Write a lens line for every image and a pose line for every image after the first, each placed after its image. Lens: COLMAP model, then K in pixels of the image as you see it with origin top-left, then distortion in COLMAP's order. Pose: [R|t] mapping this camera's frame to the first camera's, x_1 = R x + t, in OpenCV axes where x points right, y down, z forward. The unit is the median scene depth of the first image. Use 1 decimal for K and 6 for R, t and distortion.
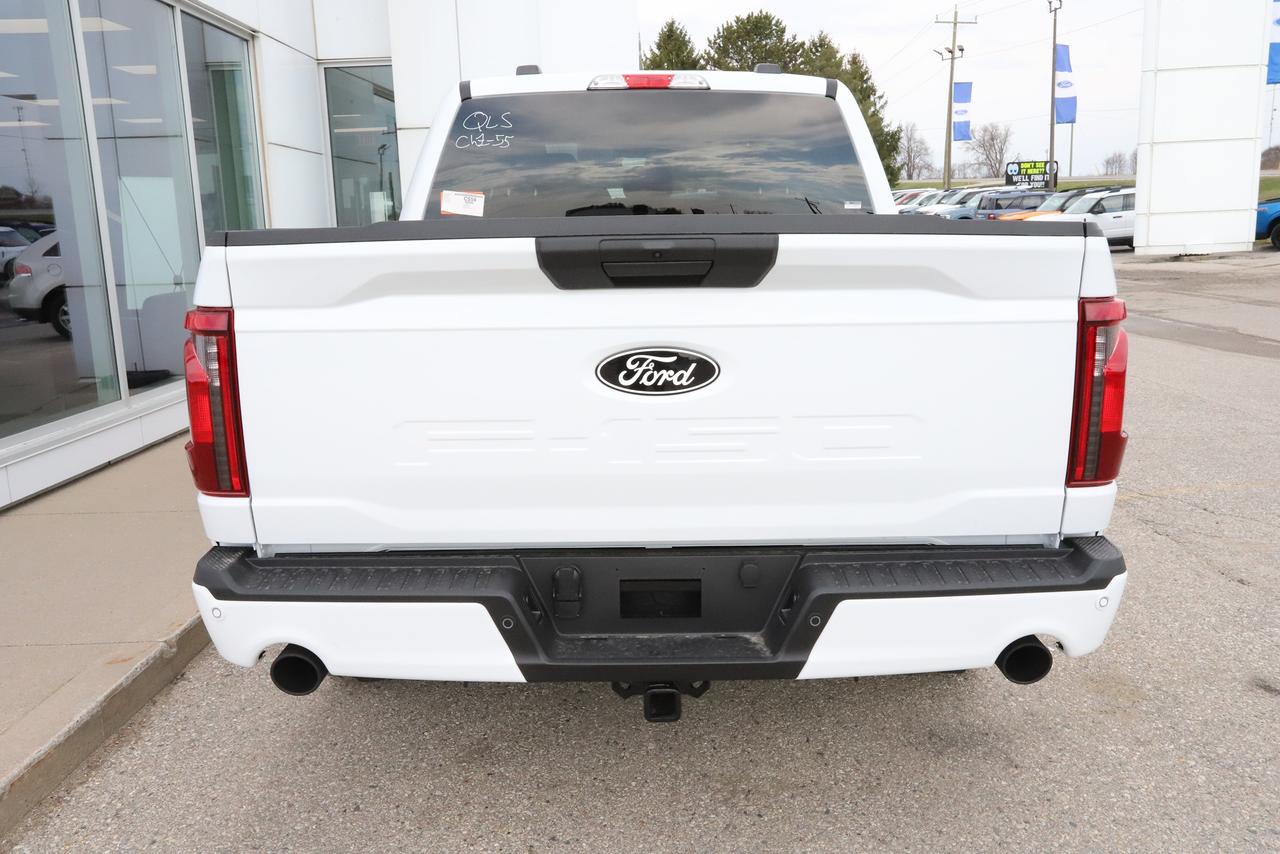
lens RADIAL K [[1047.9, 0, 640.0], [0, 1047.9, 427.0], [0, 0, 1]] dist [-0.011574, 0.045148]
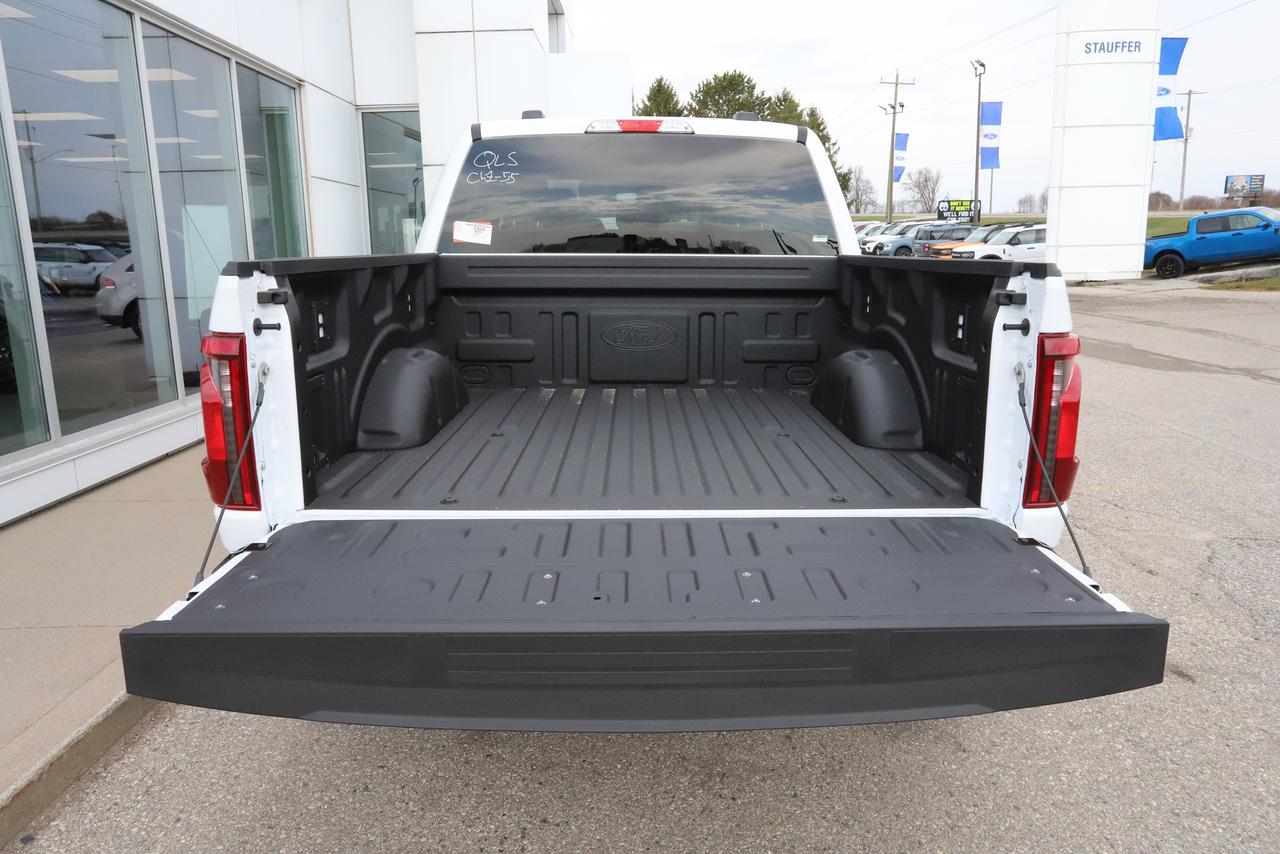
lens RADIAL K [[876.7, 0, 640.0], [0, 876.7, 427.0], [0, 0, 1]] dist [-0.038552, 0.039189]
pose [[0.999881, 0.010320, 0.011436, 0.001578], [-0.010447, 0.999884, 0.011080, -0.023589], [-0.011320, -0.011199, 0.999873, 0.080549]]
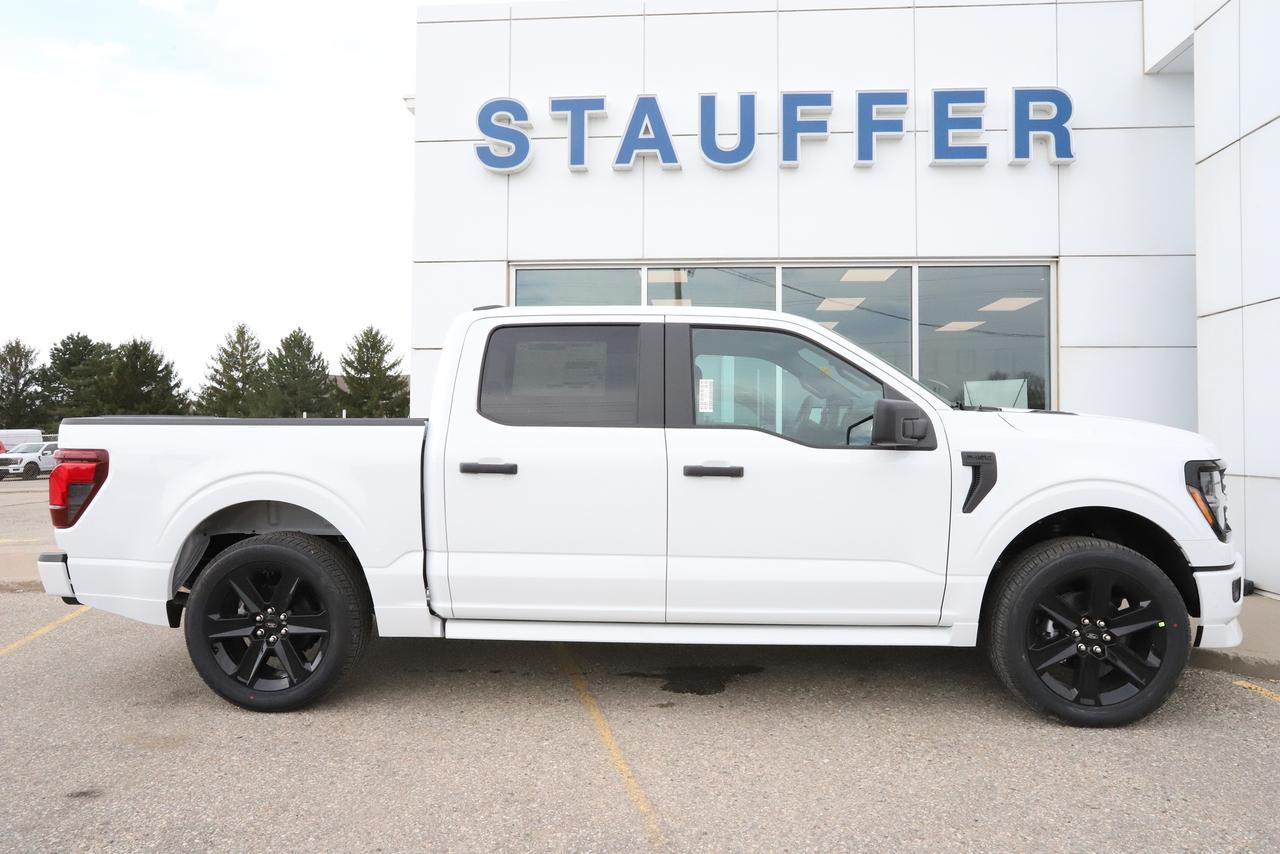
lens RADIAL K [[829.2, 0, 640.0], [0, 829.2, 427.0], [0, 0, 1]] dist [-0.014335, 0.001710]
pose [[-0.062457, 0.017074, -0.997902, 1.635191], [-0.192114, 0.980950, 0.028808, -0.349930], [0.979383, 0.193510, -0.057987, 1.743137]]
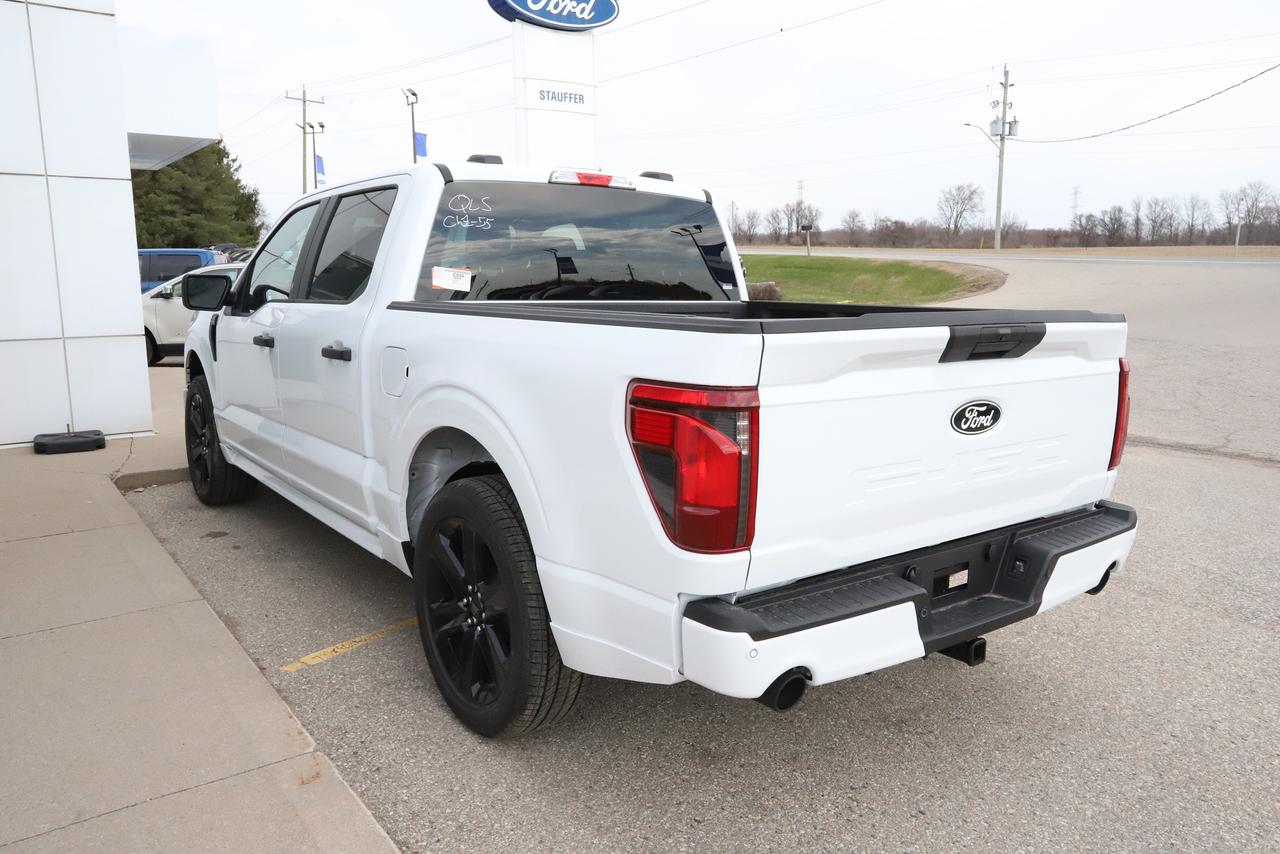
lens RADIAL K [[957.7, 0, 640.0], [0, 957.7, 427.0], [0, 0, 1]] dist [-0.039671, 0.047982]
pose [[0.801484, -0.070810, 0.593810, -0.794809], [0.093954, 0.995544, -0.008097, -0.051286], [-0.590590, 0.062280, 0.804565, 0.158835]]
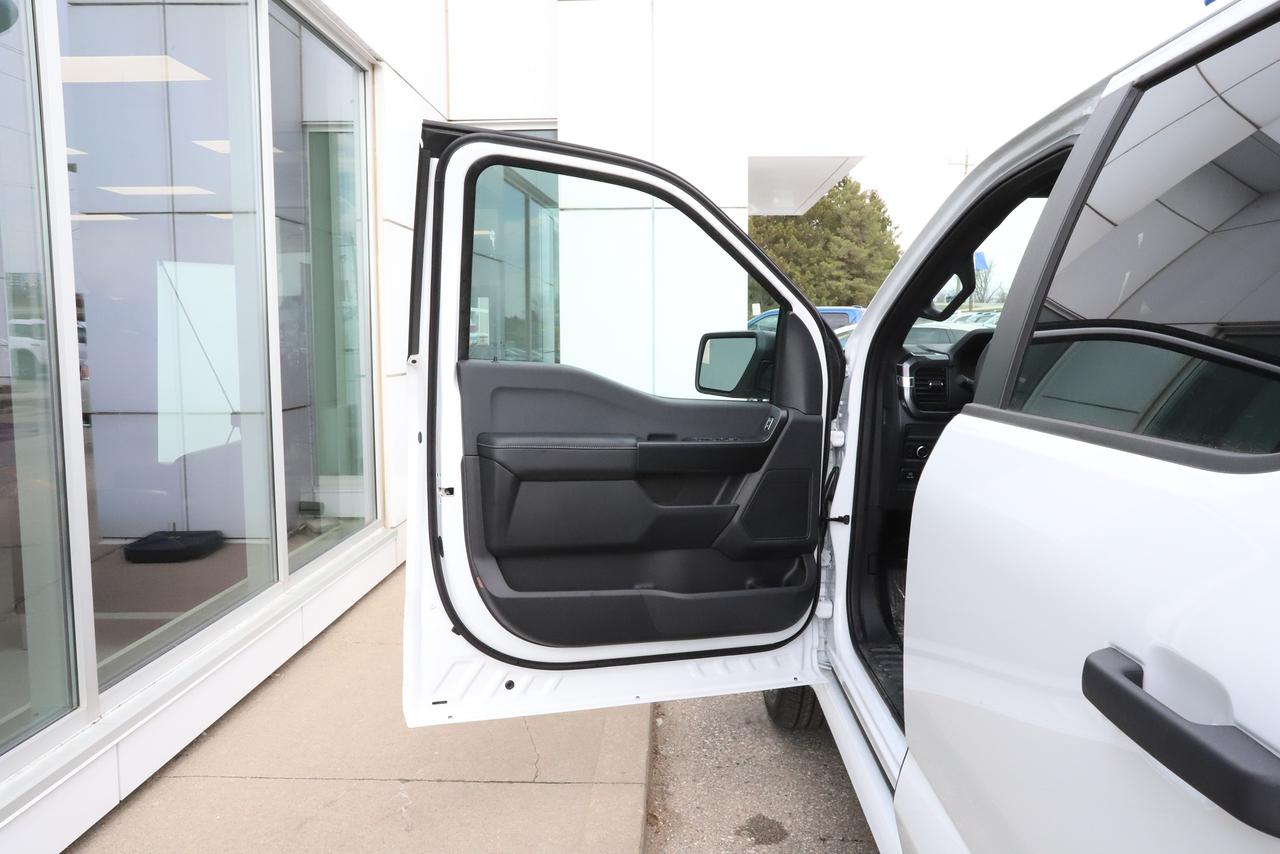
lens RADIAL K [[910.9, 0, 640.0], [0, 910.9, 427.0], [0, 0, 1]] dist [-0.045055, -0.000325]
pose [[0.999154, 0.036456, -0.019025, -0.490191], [-0.037934, 0.995729, -0.084176, -0.268644], [0.015875, 0.084827, 0.996269, 1.222035]]
